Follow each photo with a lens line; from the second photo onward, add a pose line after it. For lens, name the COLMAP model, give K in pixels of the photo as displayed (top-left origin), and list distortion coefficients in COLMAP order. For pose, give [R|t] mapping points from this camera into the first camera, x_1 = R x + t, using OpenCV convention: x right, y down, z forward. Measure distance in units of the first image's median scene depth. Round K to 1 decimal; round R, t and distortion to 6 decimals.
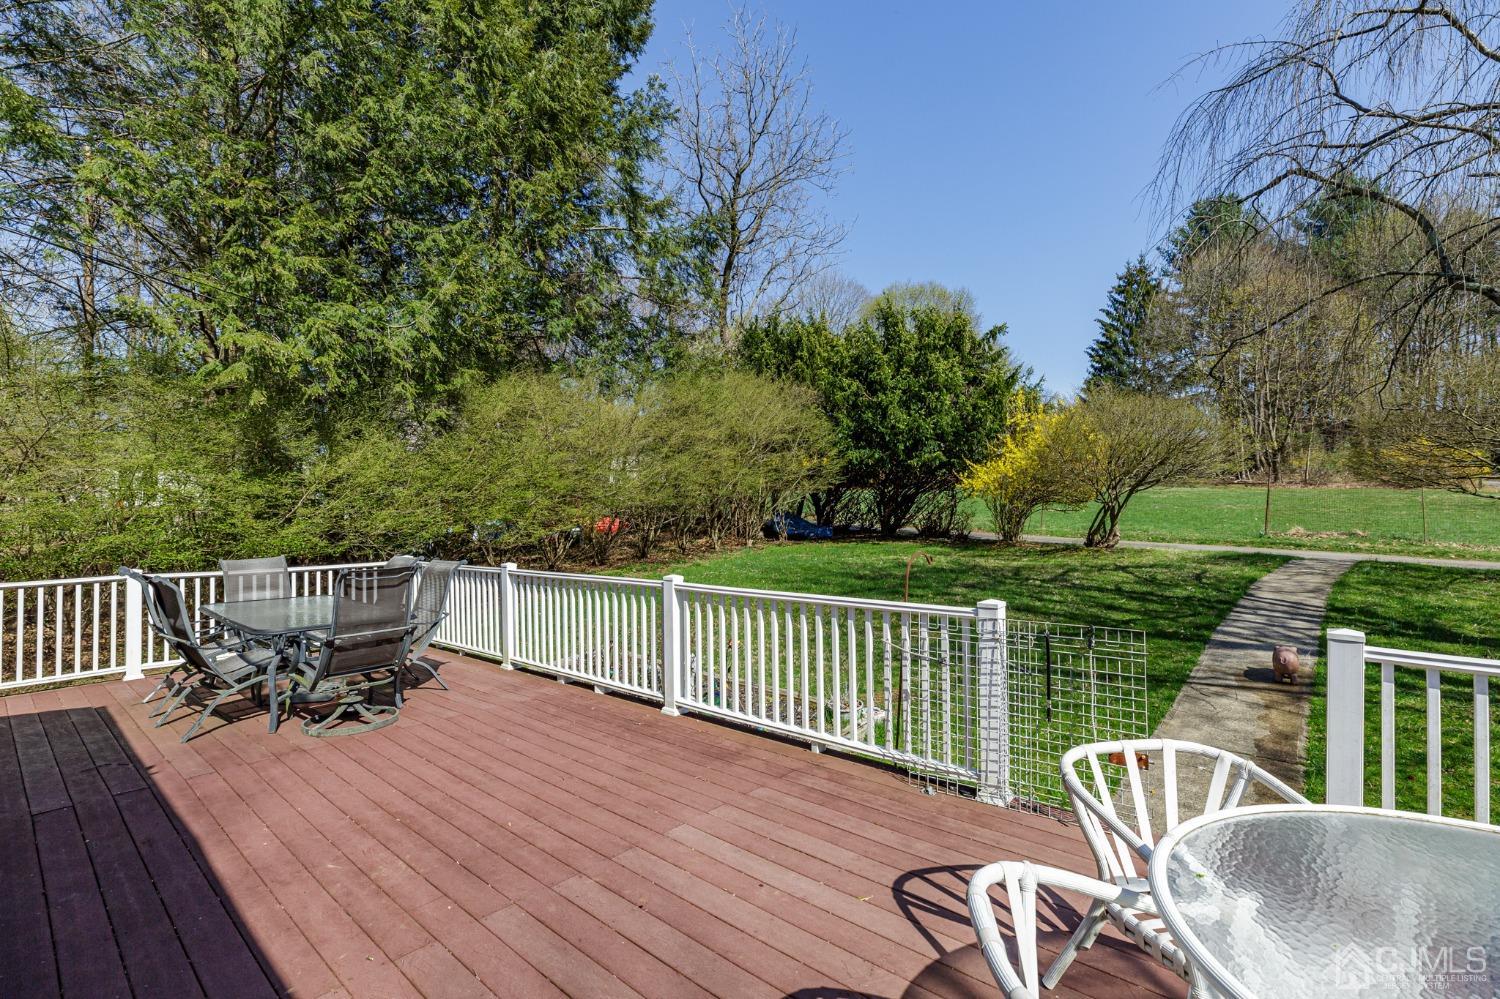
lens RADIAL K [[673.7, 0, 753.0], [0, 673.7, 497.0], [0, 0, 1]] dist [-0.026629, 0.012180]
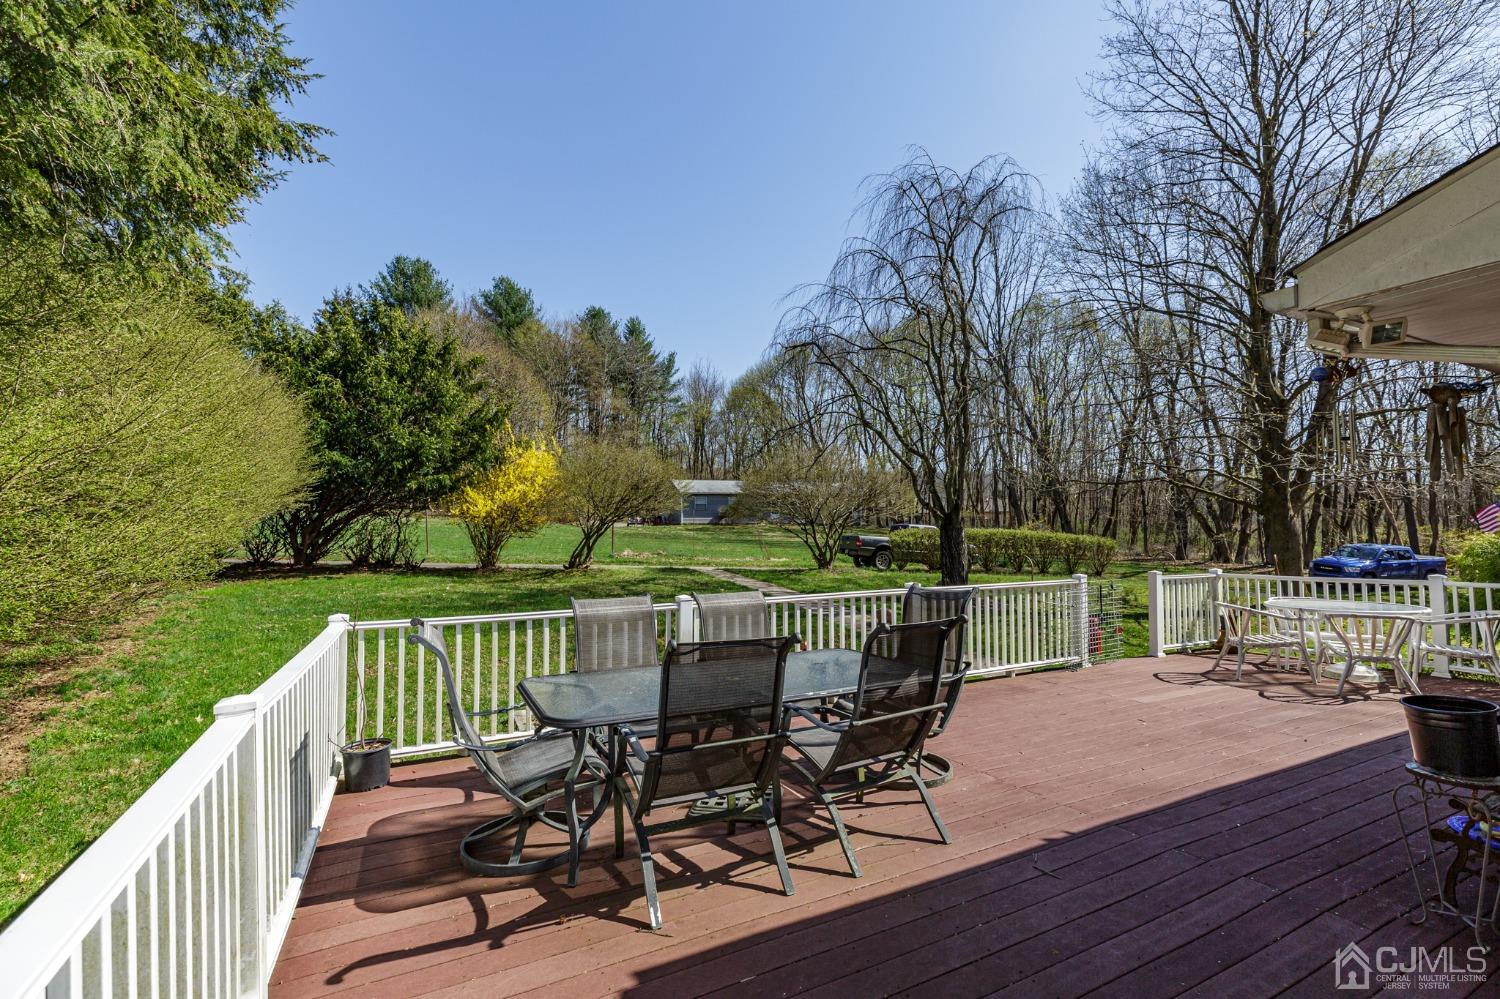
lens RADIAL K [[674.5, 0, 740.0], [0, 674.5, 490.1], [0, 0, 1]] dist [-0.027339, 0.012611]
pose [[0.380802, 0.080854, 0.921115, -0.498603], [-0.031161, 0.996726, -0.074609, 0.012503], [-0.924131, -0.000292, 0.382075, 0.278080]]
